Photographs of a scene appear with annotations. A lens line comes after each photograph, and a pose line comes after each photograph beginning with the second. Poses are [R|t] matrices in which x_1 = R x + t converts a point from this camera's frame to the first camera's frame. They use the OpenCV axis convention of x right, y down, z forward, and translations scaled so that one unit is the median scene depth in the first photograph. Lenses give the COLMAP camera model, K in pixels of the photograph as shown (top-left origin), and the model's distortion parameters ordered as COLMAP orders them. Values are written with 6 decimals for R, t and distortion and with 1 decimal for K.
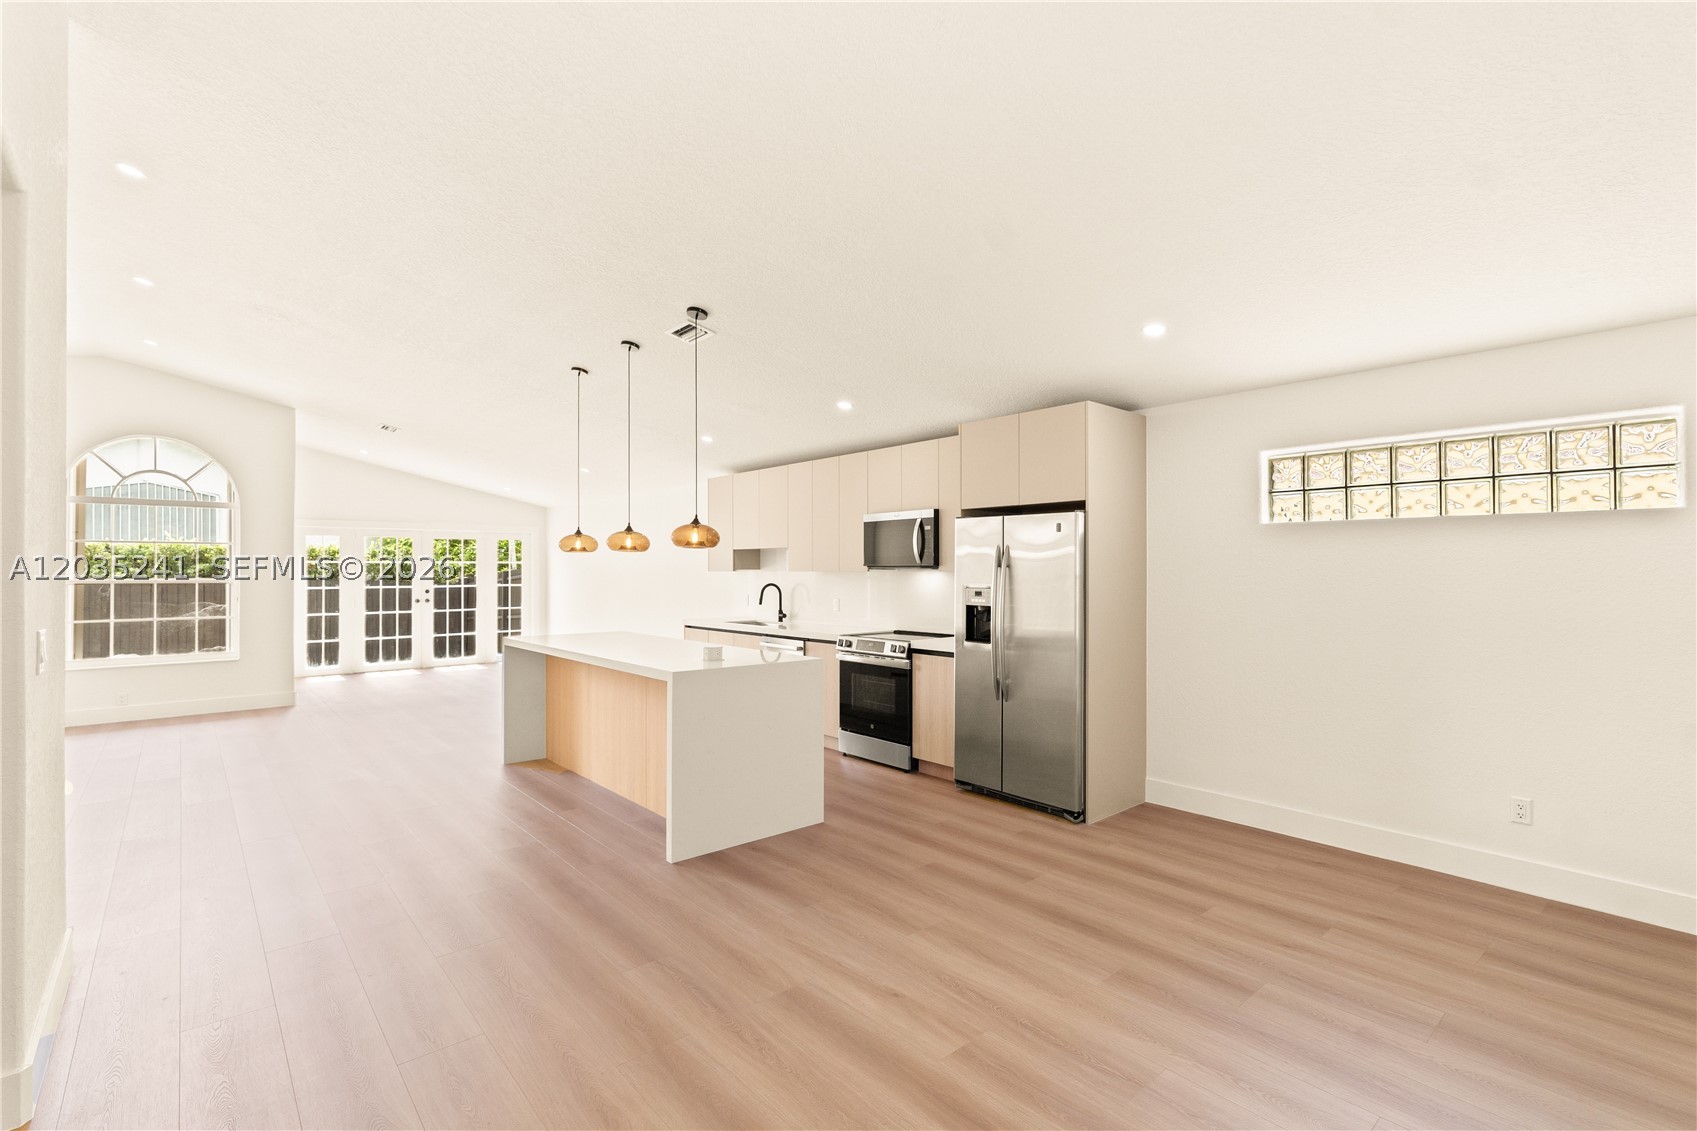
lens RADIAL K [[772.5, 0, 849.6], [0, 772.5, 582.8], [0, 0, 1]] dist [-0.006391, -0.000057]
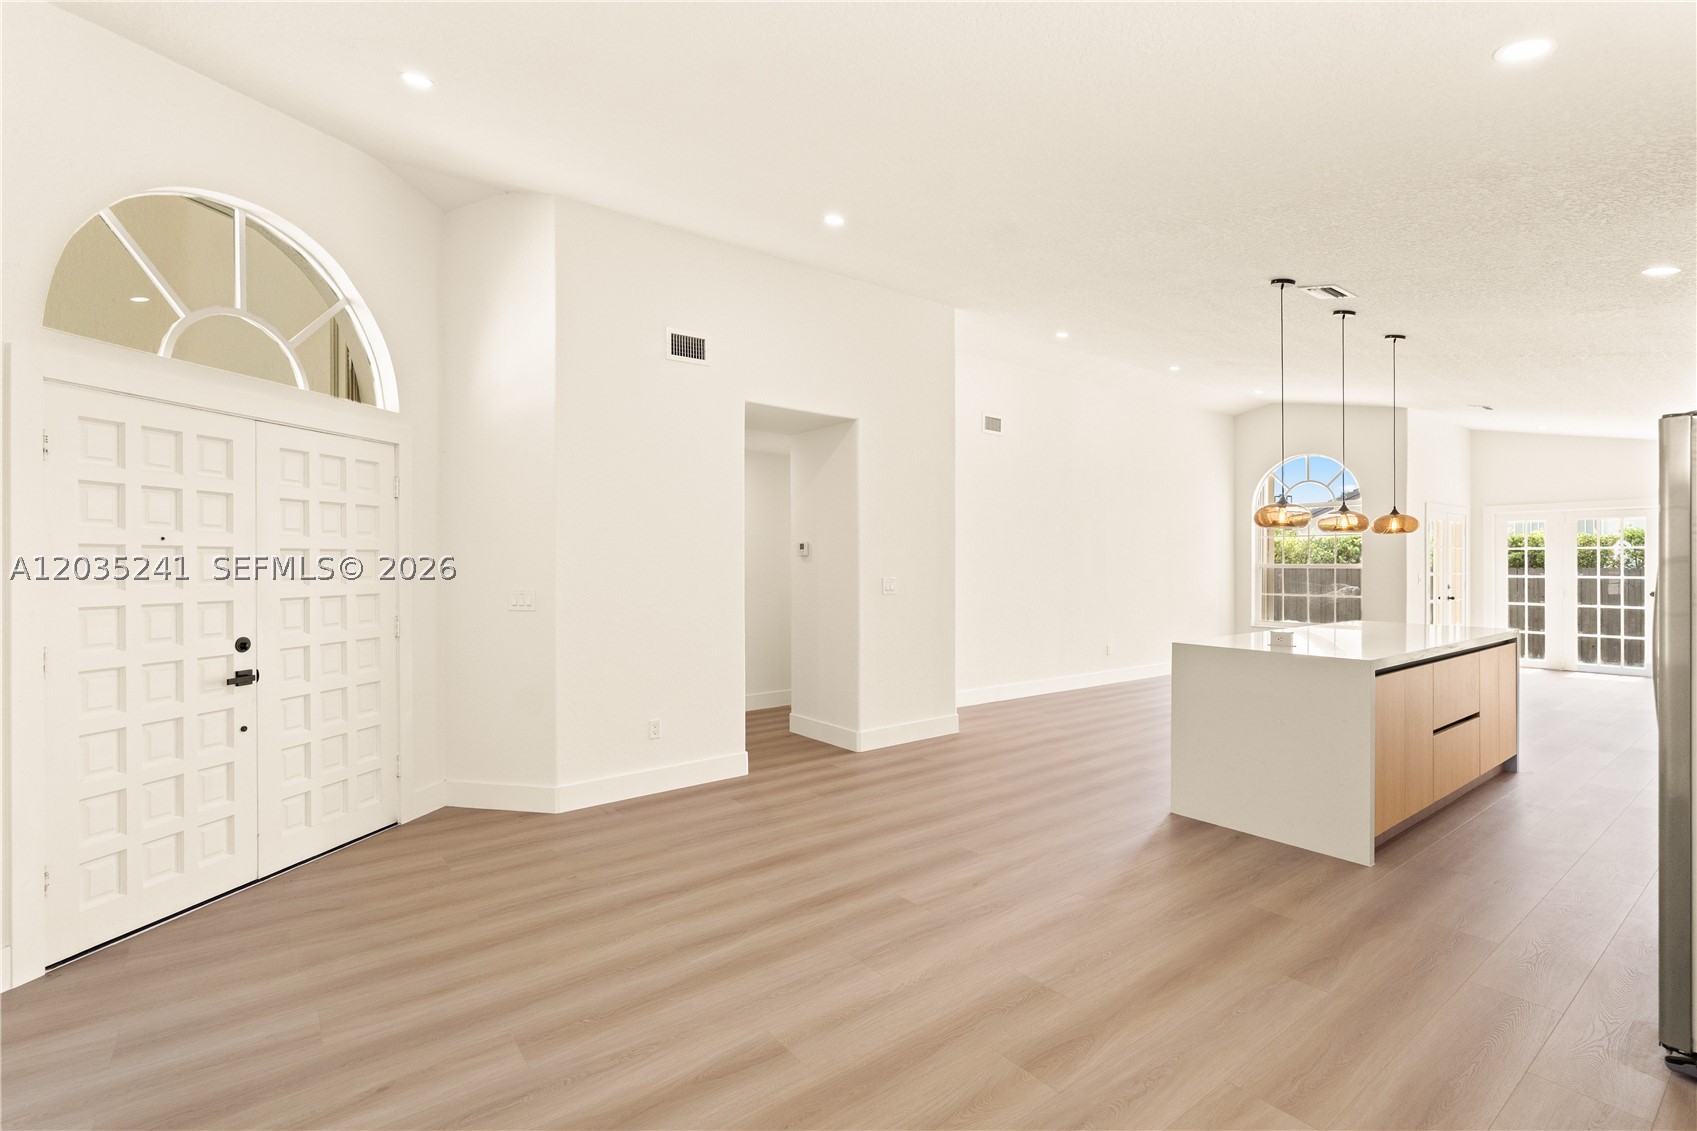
lens RADIAL K [[783.8, 0, 846.8], [0, 783.8, 556.6], [0, 0, 1]] dist [-0.008066, 0.006029]
pose [[-0.058318, -0.008197, -0.998264, 0.469418], [-0.016481, 0.999838, -0.007247, 0.004515], [0.998162, 0.016029, -0.058444, 0.298413]]
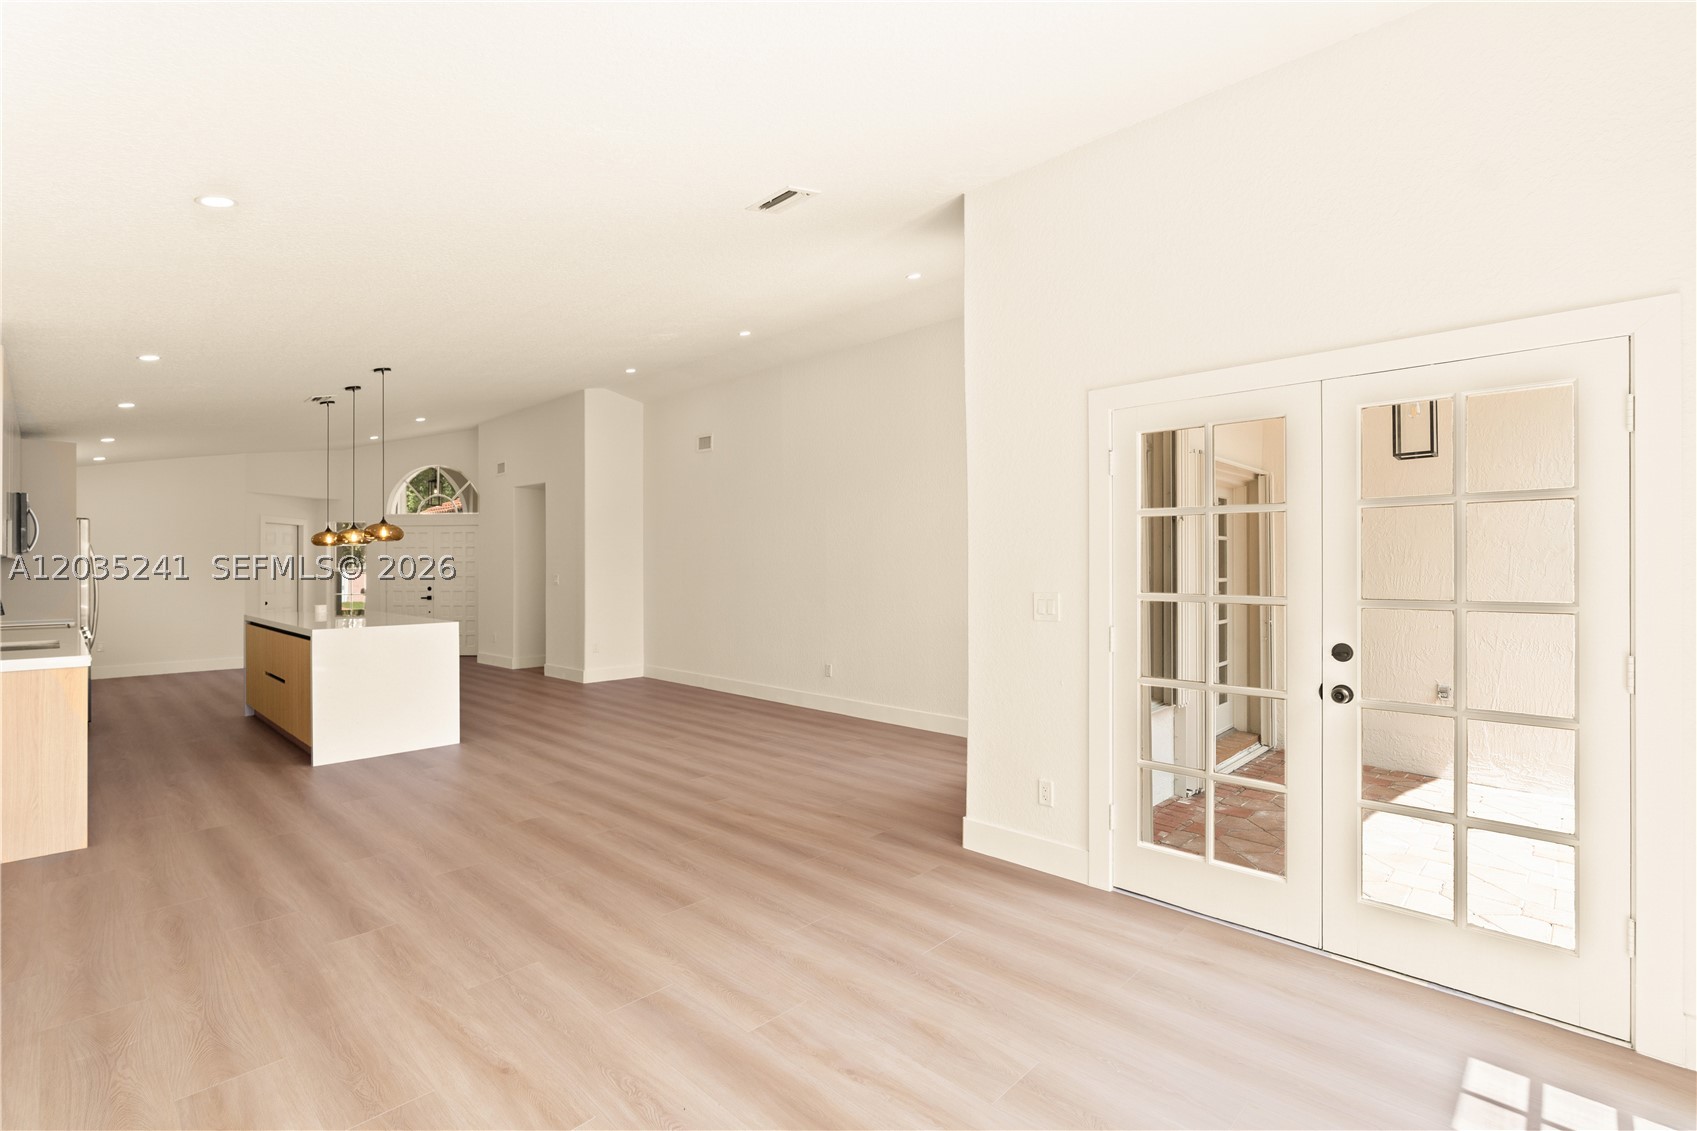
lens RADIAL K [[774.9, 0, 849.8], [0, 774.9, 563.1], [0, 0, 1]] dist [-0.002101, 0.000044]
pose [[-0.995301, 0.005640, -0.096664, -0.664538], [0.004374, 0.999902, 0.013308, -0.014916], [0.096730, 0.012822, -0.995228, 1.593062]]
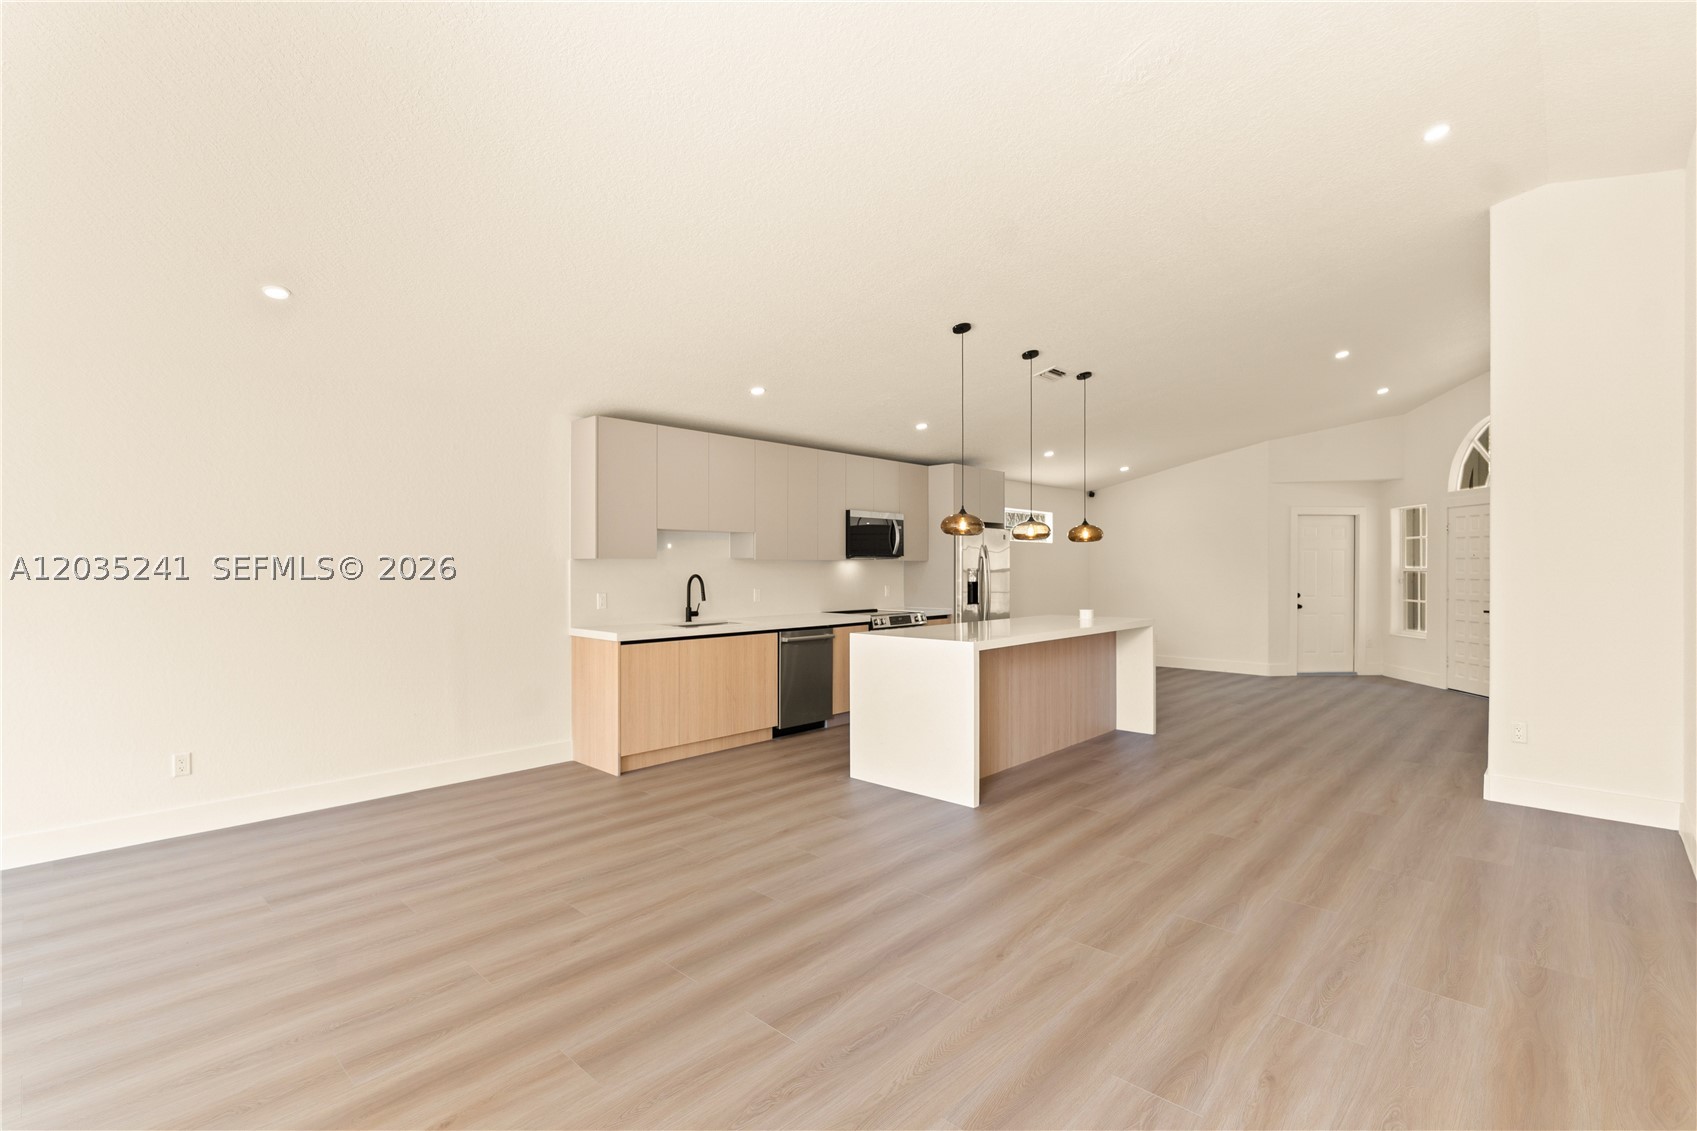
lens RADIAL K [[774.9, 0, 854.5], [0, 774.9, 573.0], [0, 0, 1]] dist [-0.001101, 0.000046]
pose [[-0.106544, -0.006848, 0.994284, -0.912147], [0.018315, 0.999793, 0.008848, -0.004560], [-0.994139, 0.019153, -0.106397, 0.912347]]
